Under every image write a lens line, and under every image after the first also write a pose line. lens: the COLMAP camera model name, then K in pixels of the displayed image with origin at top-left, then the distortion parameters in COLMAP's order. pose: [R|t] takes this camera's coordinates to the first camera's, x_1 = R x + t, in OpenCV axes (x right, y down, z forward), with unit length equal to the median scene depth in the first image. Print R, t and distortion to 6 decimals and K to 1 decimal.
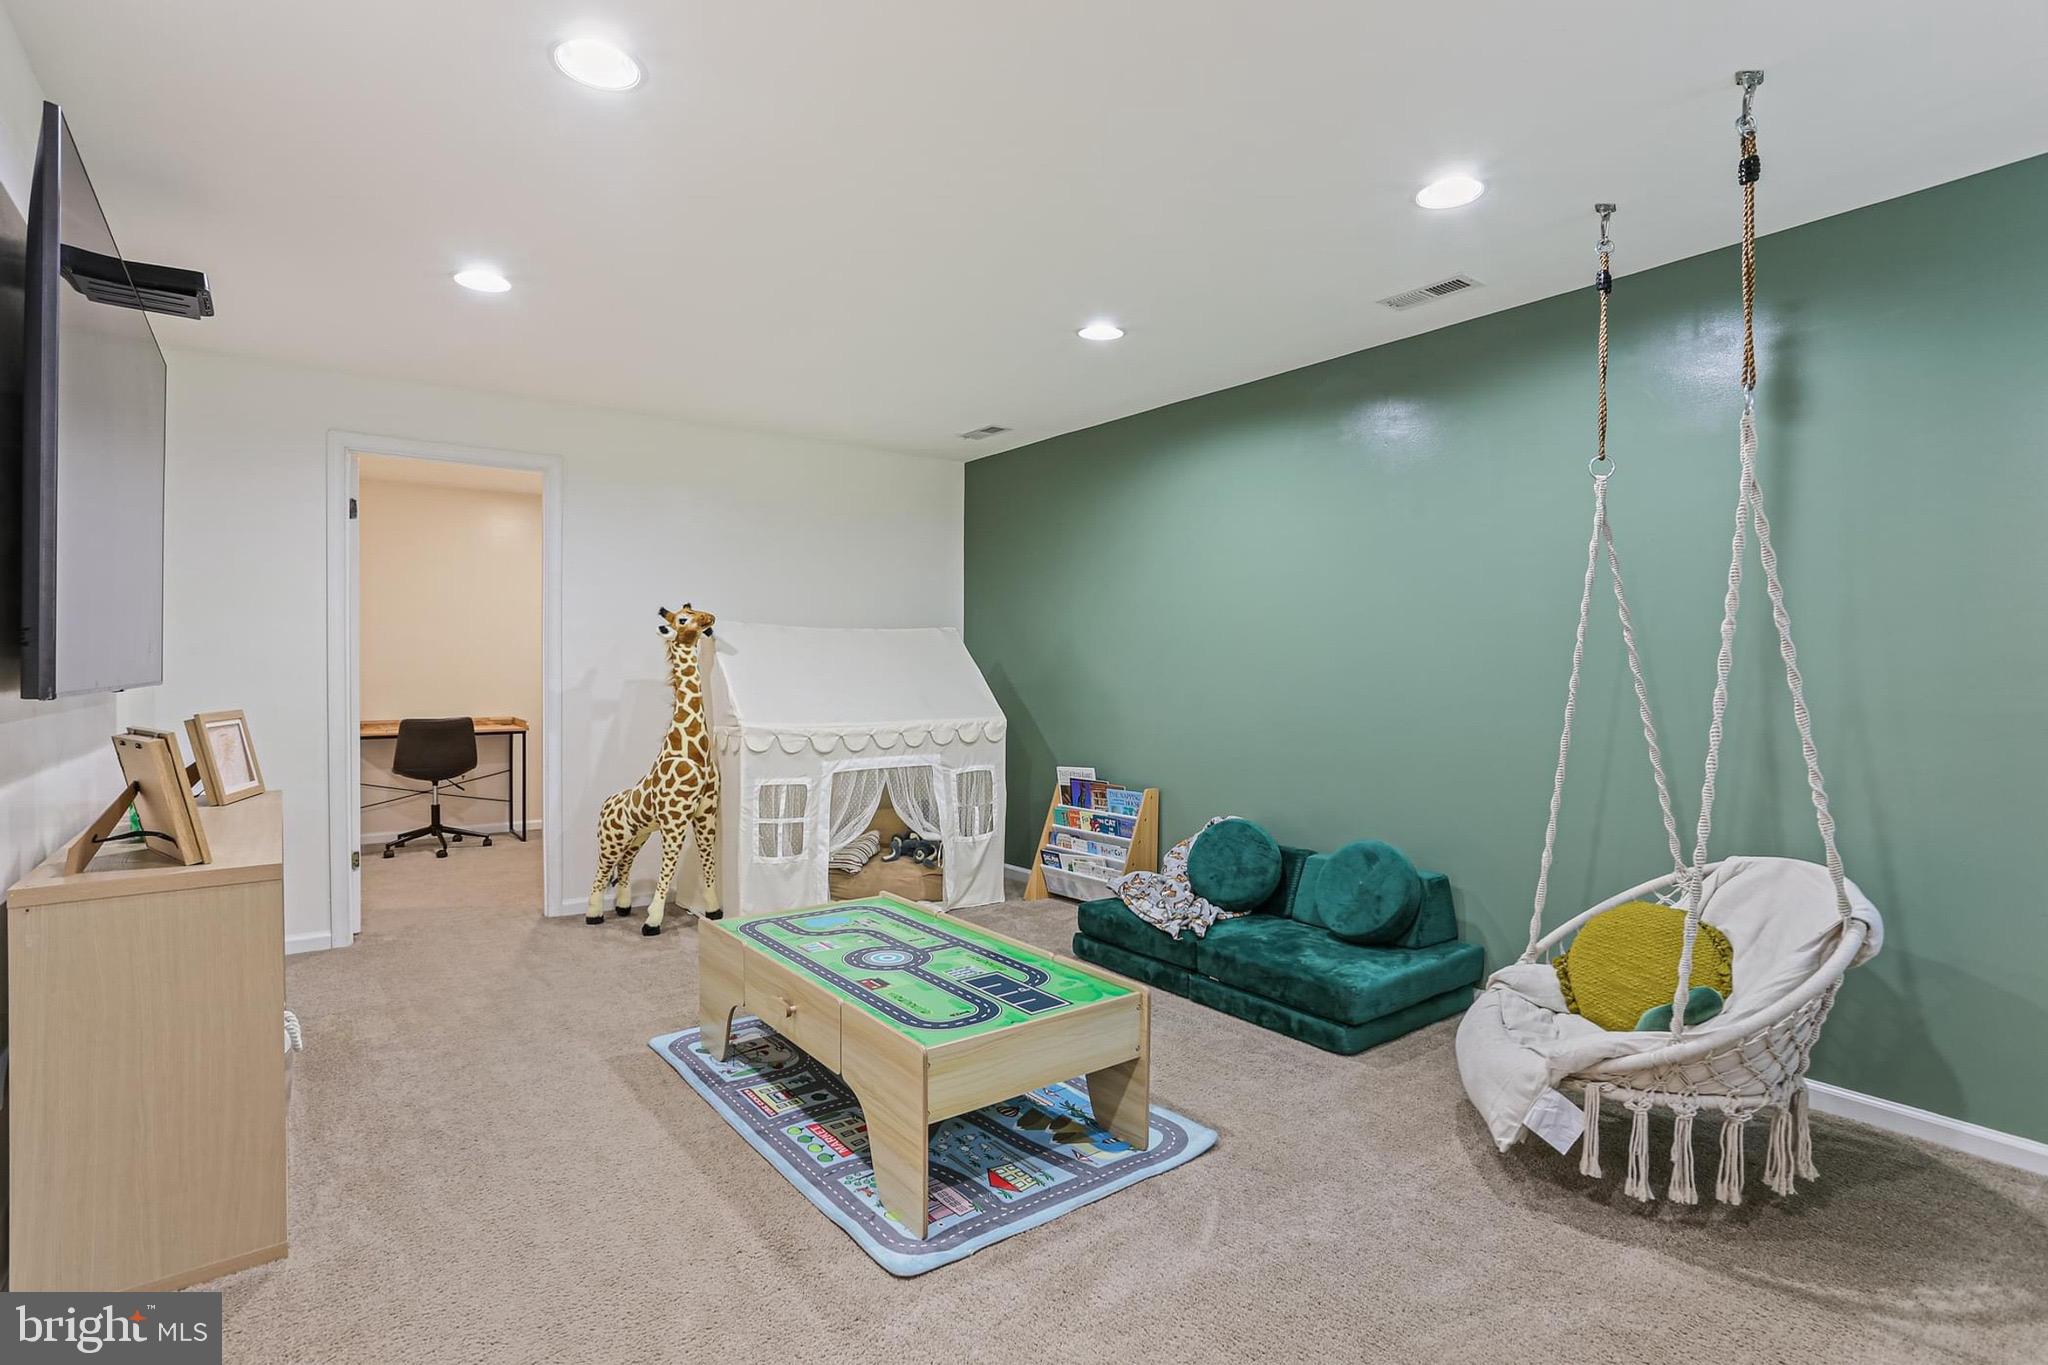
lens RADIAL K [[991.1, 0, 1023.4], [0, 991.1, 677.8], [0, 0, 1]] dist [-0.022170, 0.005855]
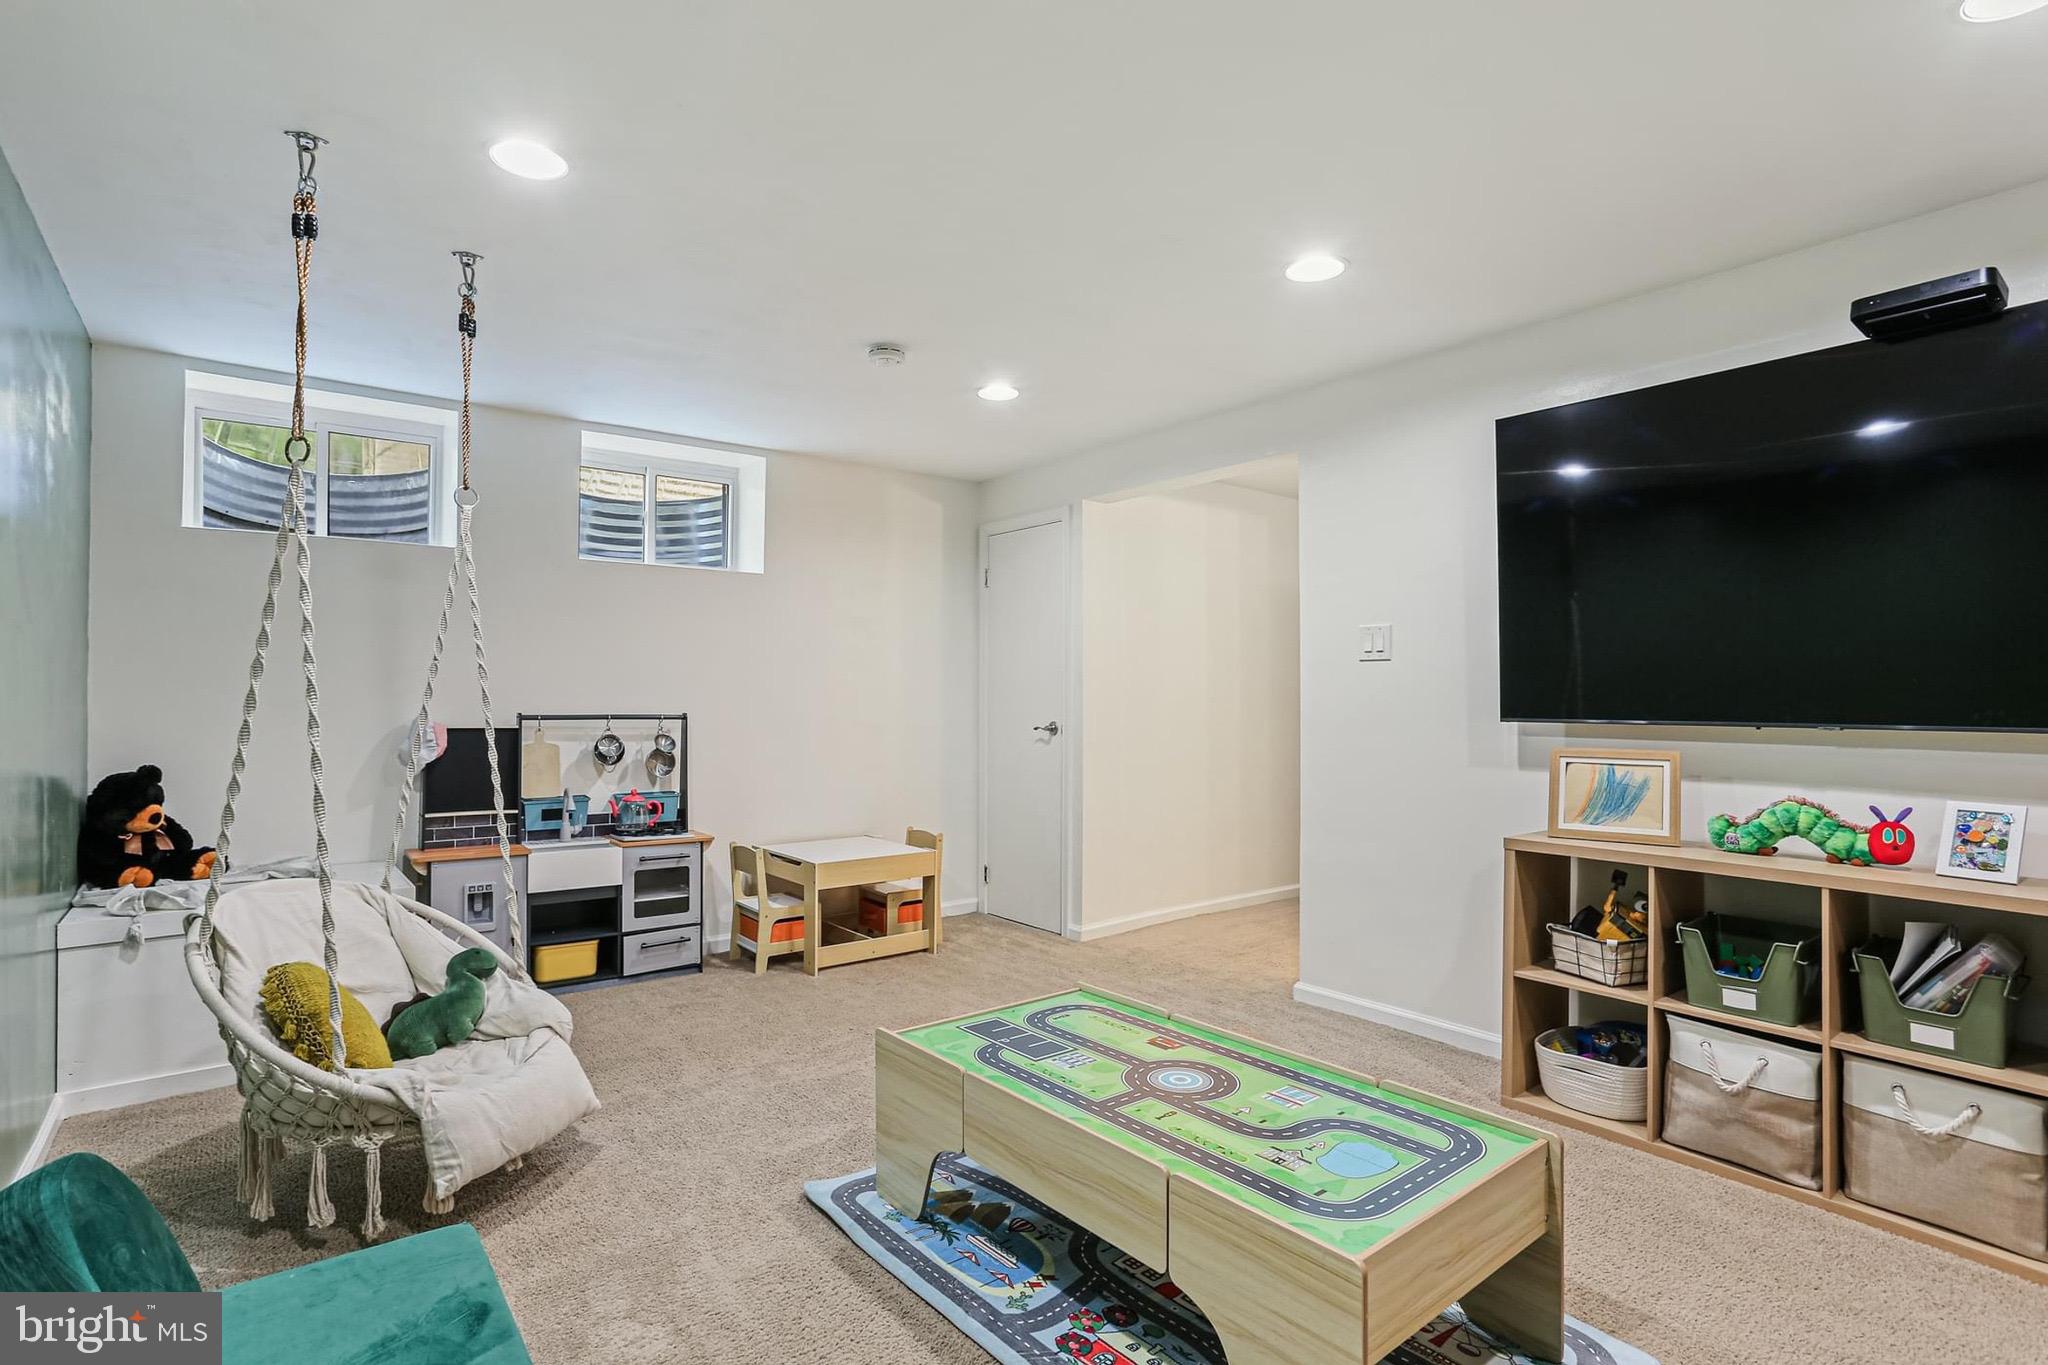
lens RADIAL K [[991.1, 0, 1025.9], [0, 991.1, 688.4], [0, 0, 1]] dist [-0.022170, 0.005855]
pose [[-0.999616, -0.005950, -0.027063, 0.006864], [-0.005909, 0.999981, -0.001615, -0.022720], [0.027072, -0.001455, -0.999632, 1.928058]]
